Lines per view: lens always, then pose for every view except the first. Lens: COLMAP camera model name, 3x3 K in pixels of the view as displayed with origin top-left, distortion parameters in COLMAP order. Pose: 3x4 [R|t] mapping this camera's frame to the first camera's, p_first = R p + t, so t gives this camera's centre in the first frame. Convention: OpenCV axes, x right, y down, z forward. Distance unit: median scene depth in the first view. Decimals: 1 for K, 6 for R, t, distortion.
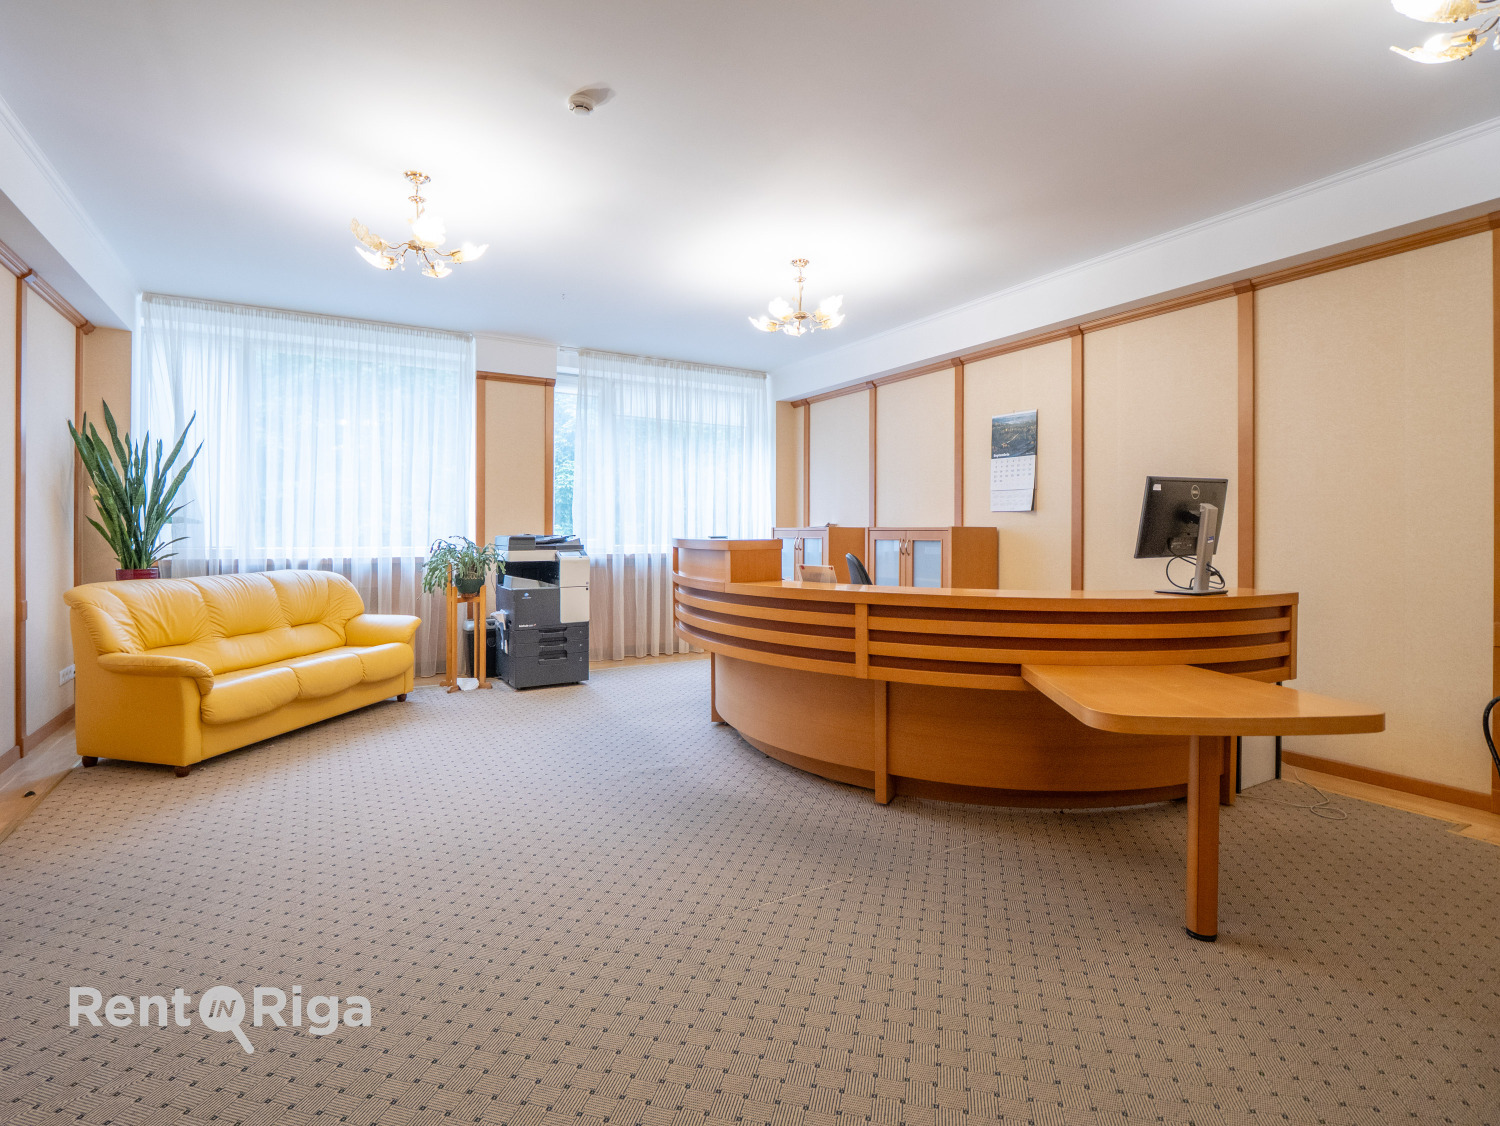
lens RADIAL K [[732.2, 0, 746.1], [0, 732.2, 539.9], [0, 0, 1]] dist [-0.017909, -0.000069]
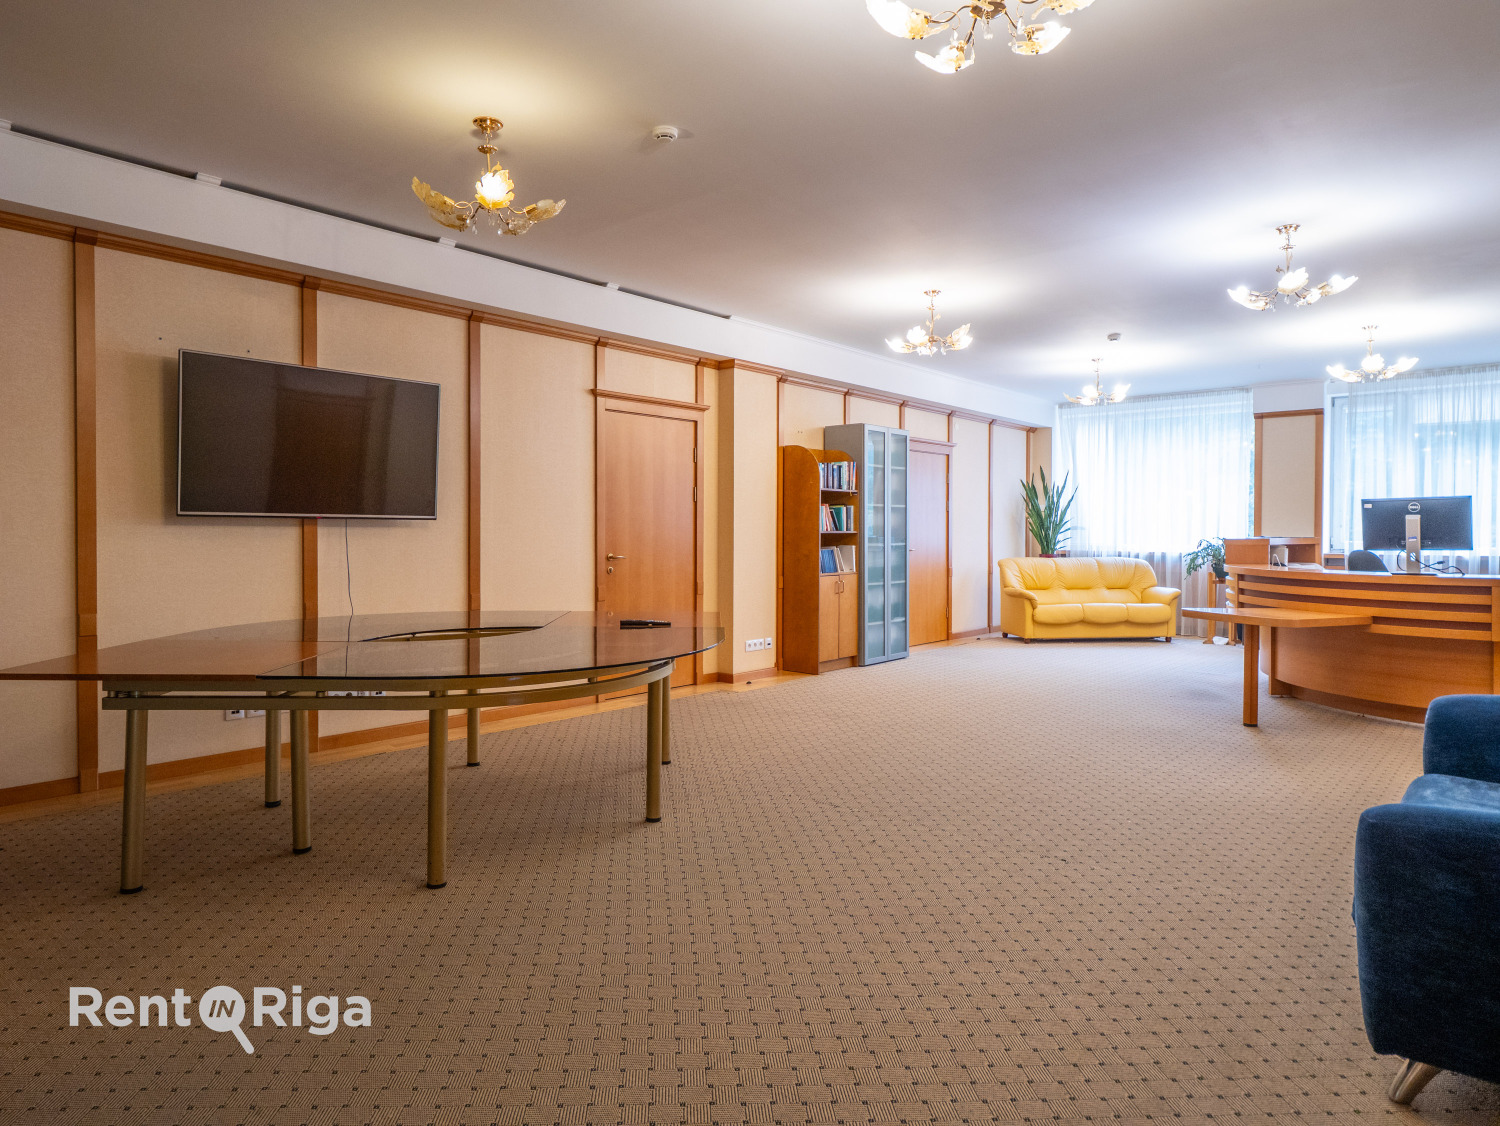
lens RADIAL K [[959.9, 0, 750.0], [0, 959.9, 563.0], [0, 0, 1]] dist [0.000477, 0.000147]
pose [[0.338115, 0.027103, -0.940715, 1.249412], [-0.008939, 0.999633, 0.025588, 0.006522], [0.941062, -0.000243, 0.338233, -0.586283]]
